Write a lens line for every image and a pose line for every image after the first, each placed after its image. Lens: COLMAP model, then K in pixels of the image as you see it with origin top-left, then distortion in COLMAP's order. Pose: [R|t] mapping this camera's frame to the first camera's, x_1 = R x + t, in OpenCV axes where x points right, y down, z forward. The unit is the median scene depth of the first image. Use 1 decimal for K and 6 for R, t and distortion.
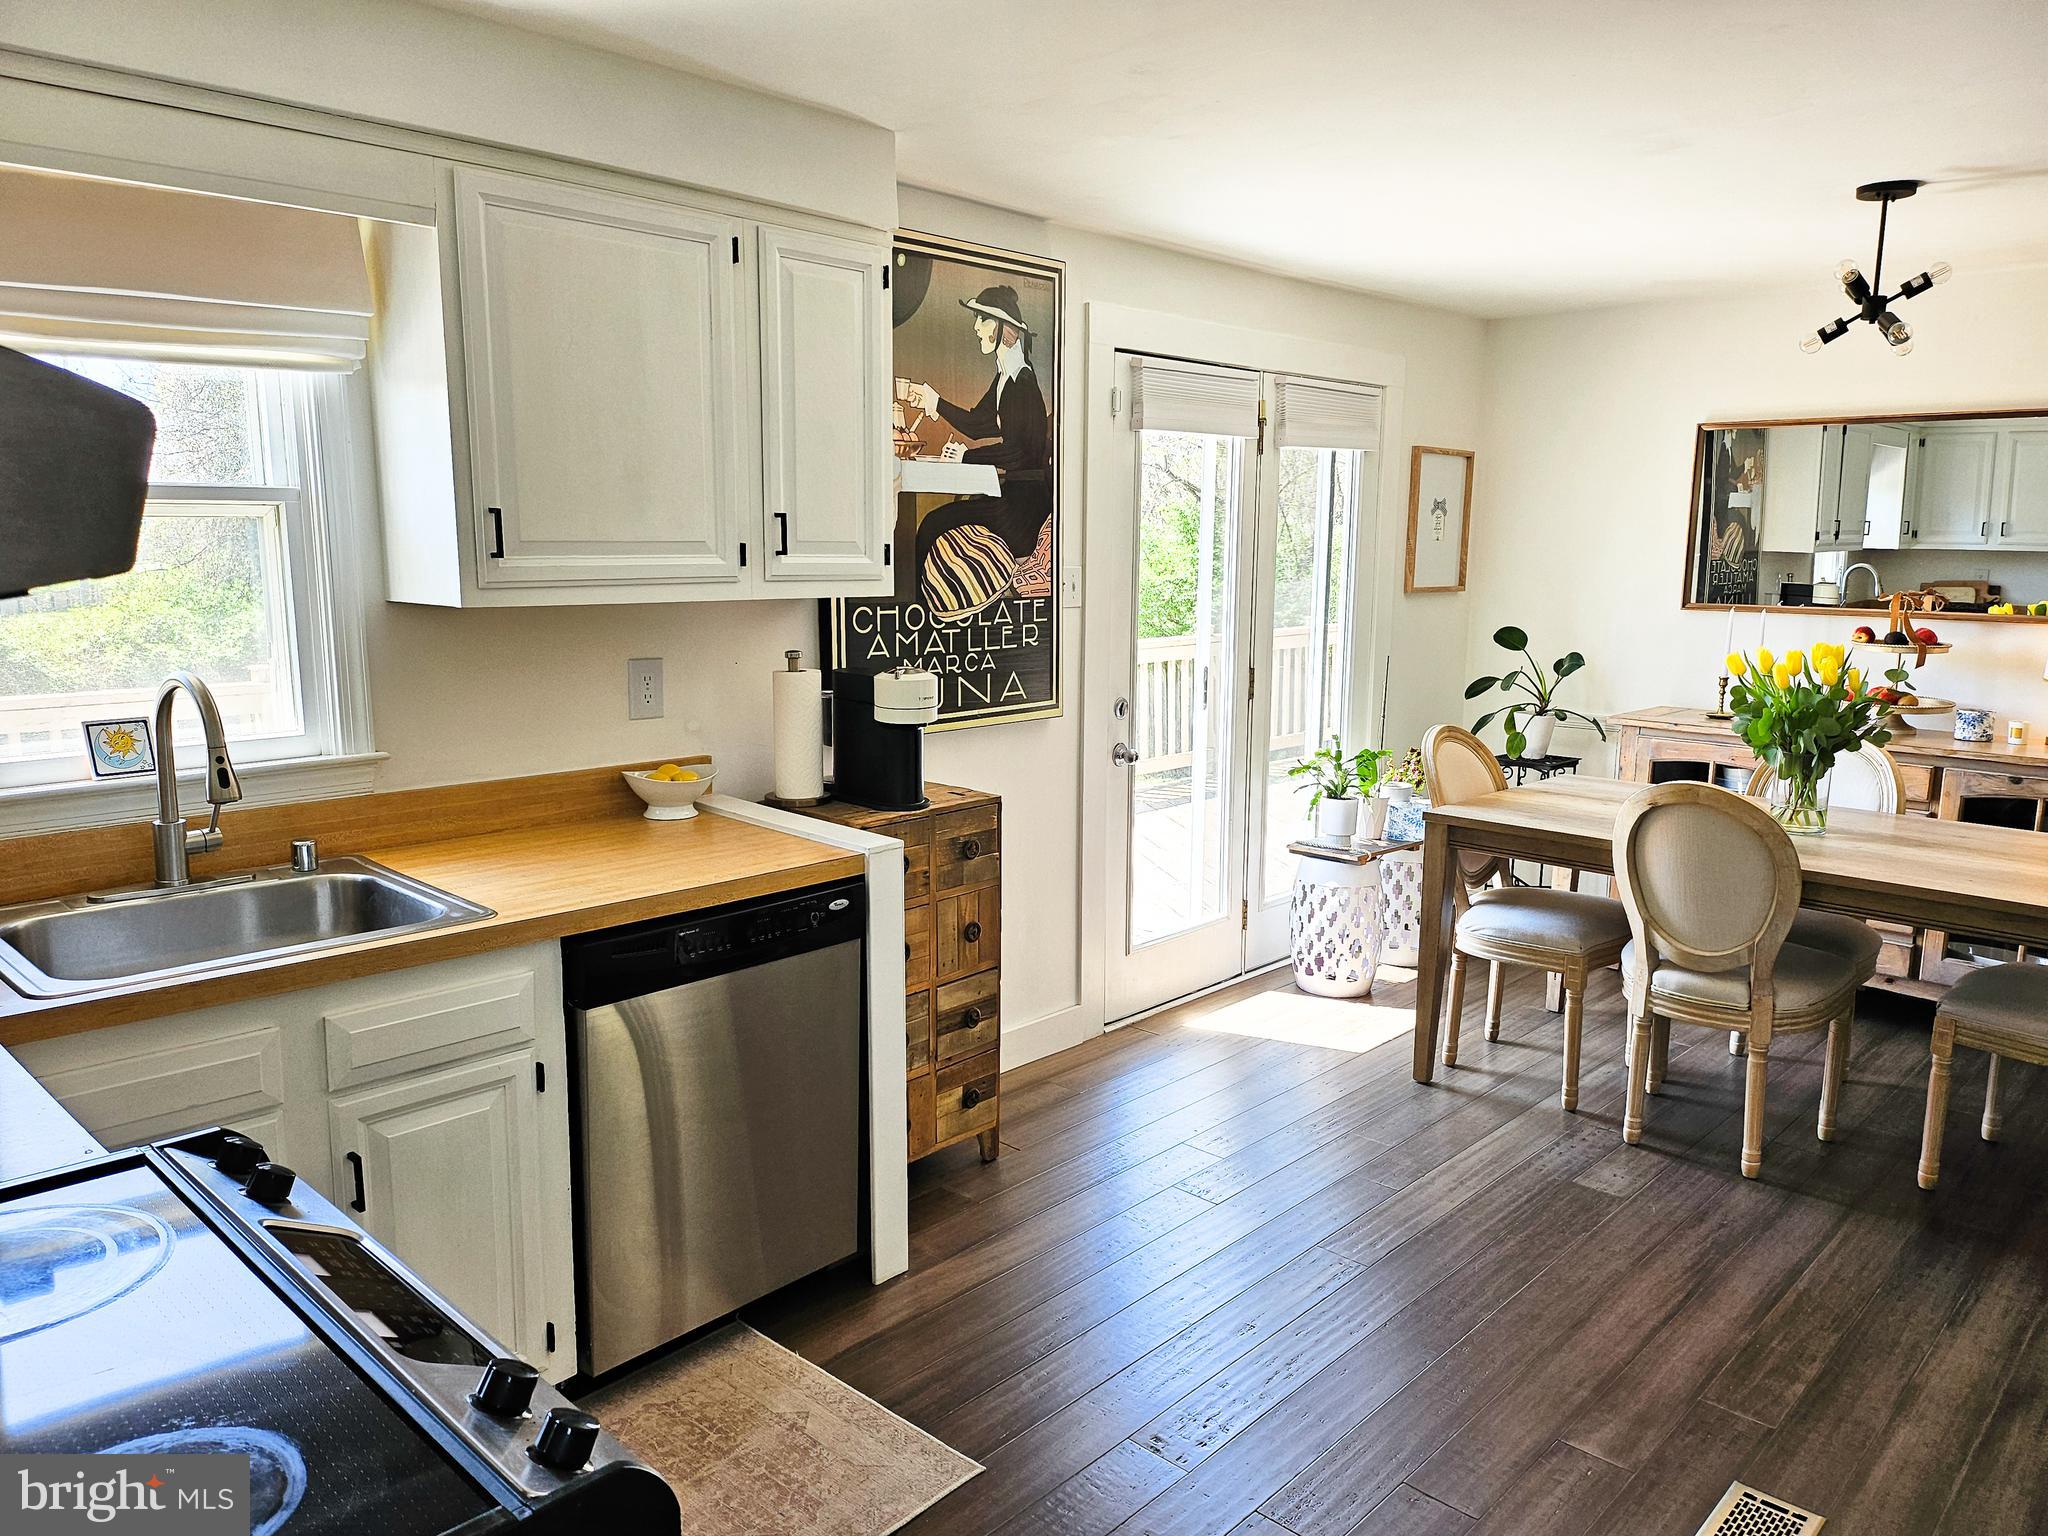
lens RADIAL K [[1448.6, 0, 1023.3], [0, 1448.6, 764.8], [0, 0, 1]] dist [0.006765, 0.001204]
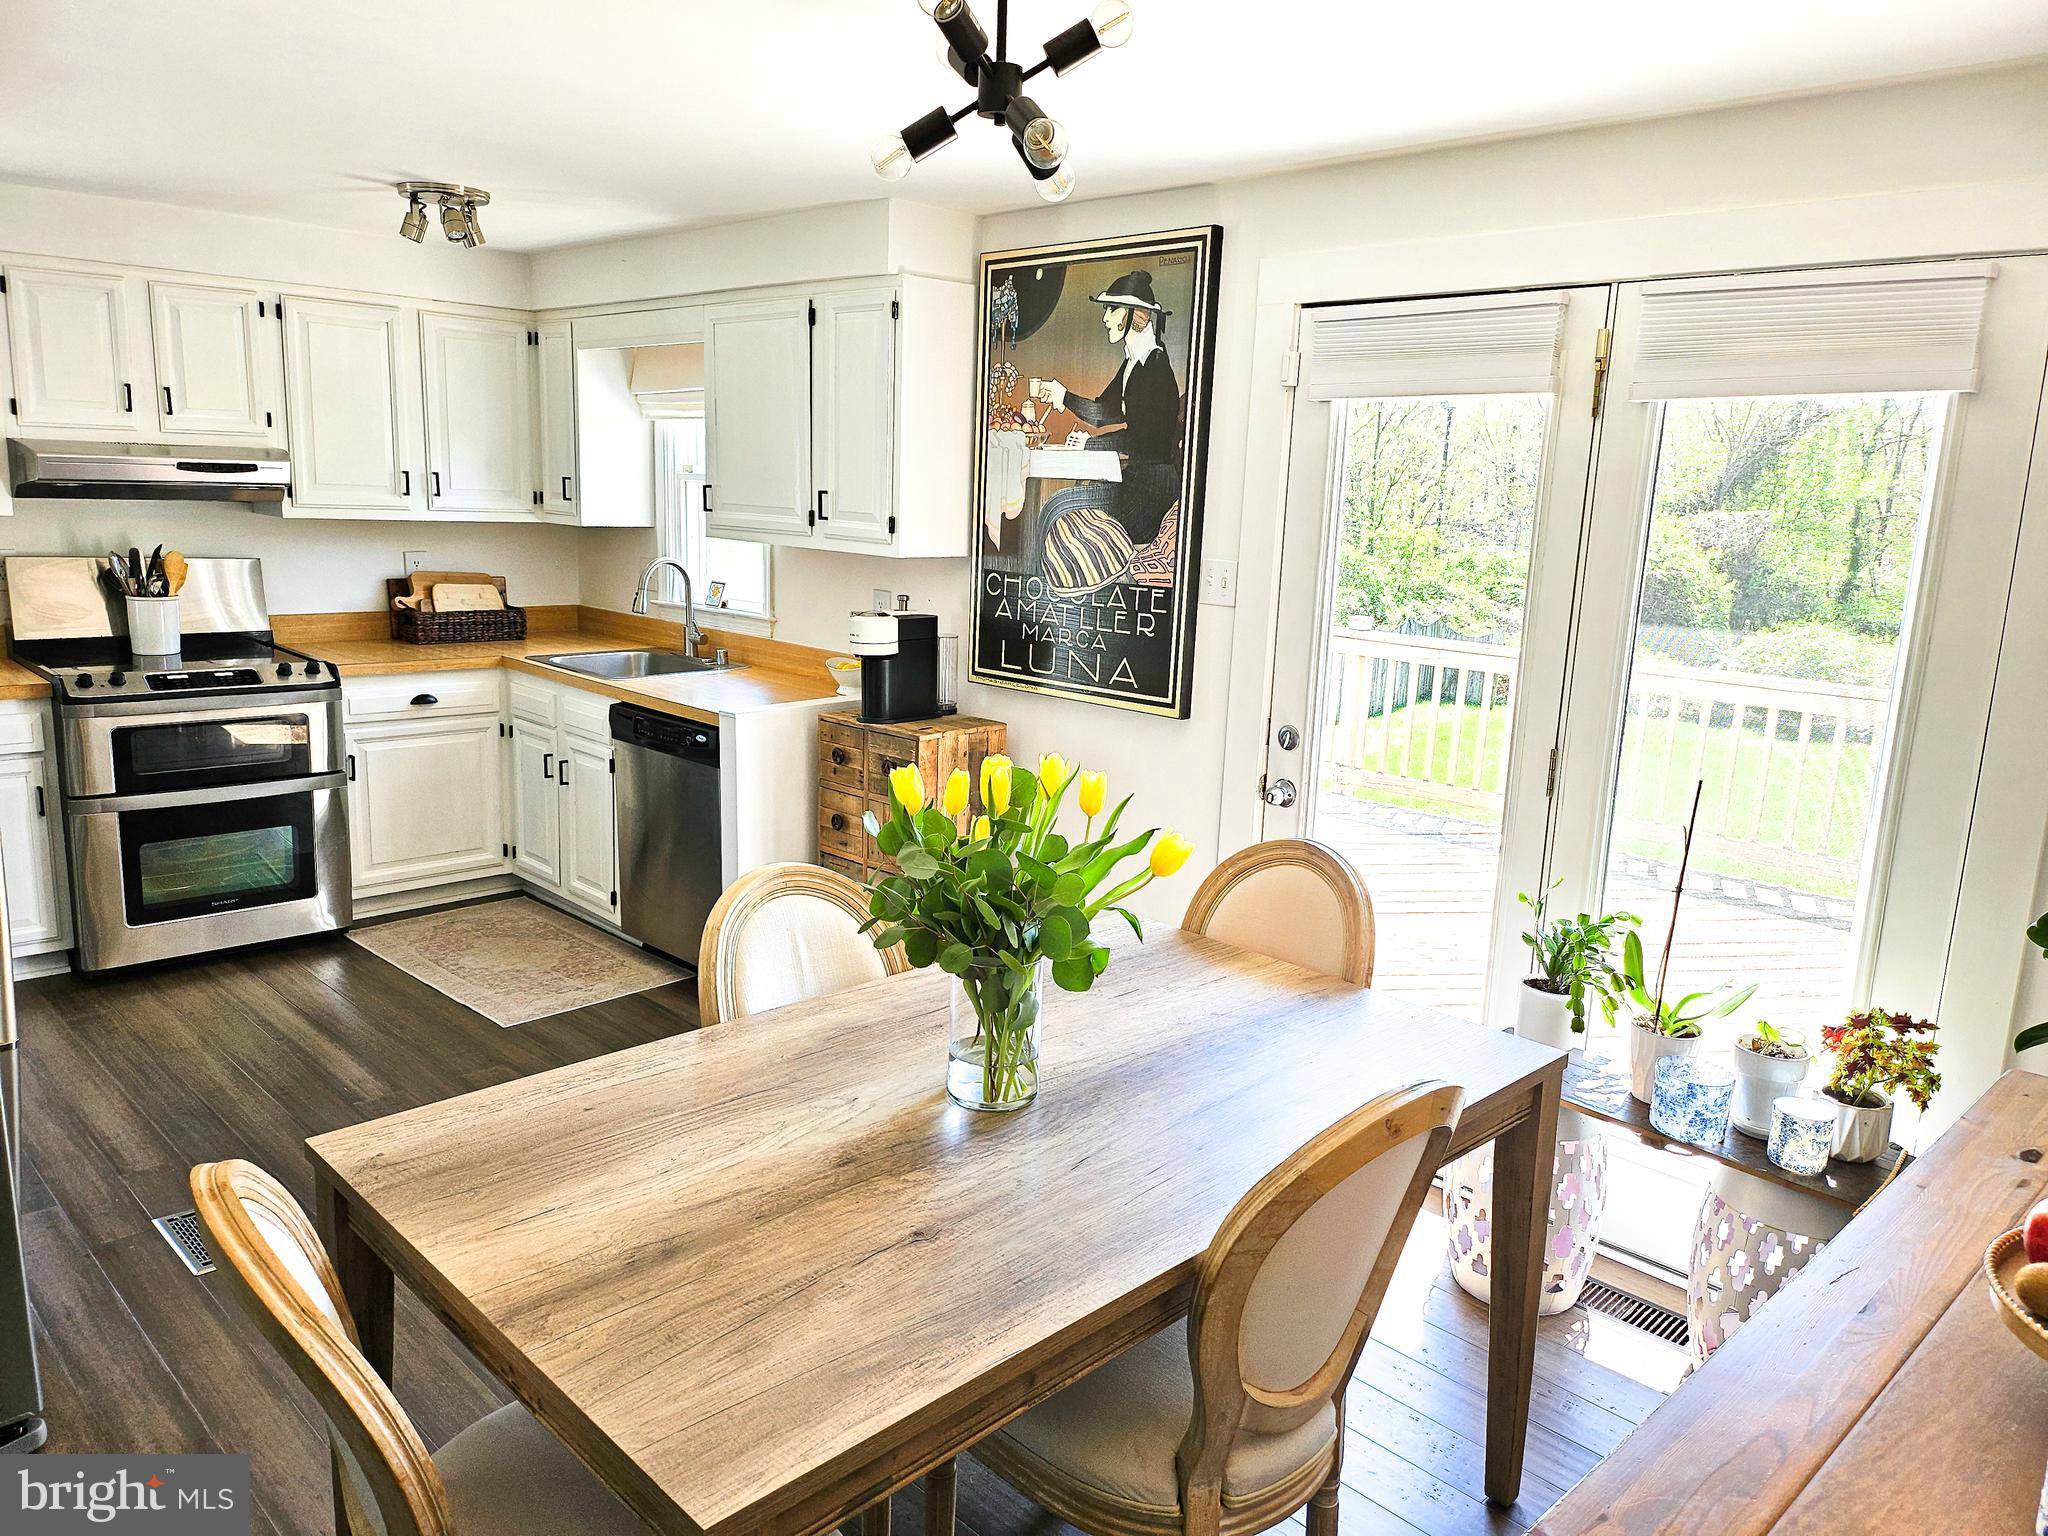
lens RADIAL K [[1448.6, 0, 1022.1], [0, 1448.6, 776.8], [0, 0, 1]] dist [0.006765, 0.001204]
pose [[-0.028522, 0.189888, -0.981391, 1.030128], [-0.195286, 0.961814, 0.191776, -0.169590], [0.980331, 0.197122, 0.009649, 0.974244]]
